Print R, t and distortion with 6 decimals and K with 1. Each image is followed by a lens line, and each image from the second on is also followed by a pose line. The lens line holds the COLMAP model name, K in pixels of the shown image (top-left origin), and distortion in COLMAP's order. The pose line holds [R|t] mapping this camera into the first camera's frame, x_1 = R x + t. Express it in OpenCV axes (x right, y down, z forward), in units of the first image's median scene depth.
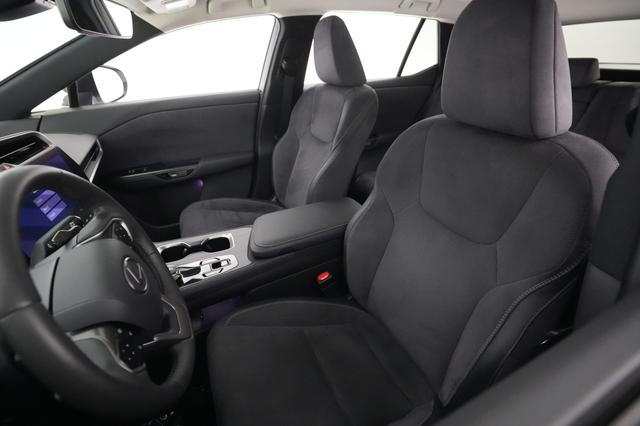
lens RADIAL K [[302.4, 0, 320.0], [0, 302.4, 213.0], [0, 0, 1]] dist [-0.007101, -0.000420]
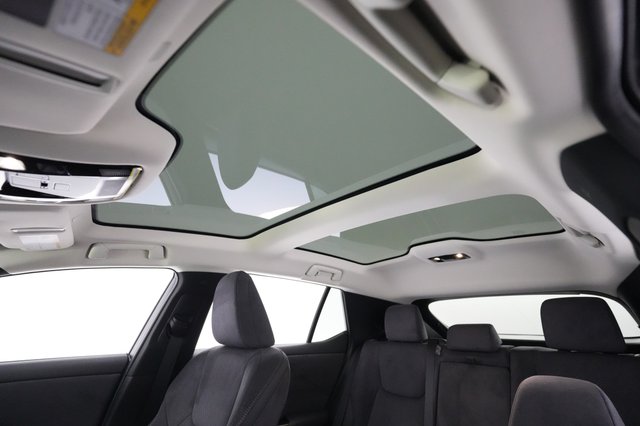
lens RADIAL K [[302.4, 0, 320.0], [0, 302.4, 213.0], [0, 0, 1]] dist [-0.007101, -0.000420]
pose [[0.959426, 0.124441, 0.253015, 0.018750], [0.109307, 0.663014, -0.740584, -0.044252], [-0.259912, 0.738192, 0.622510, 0.177285]]
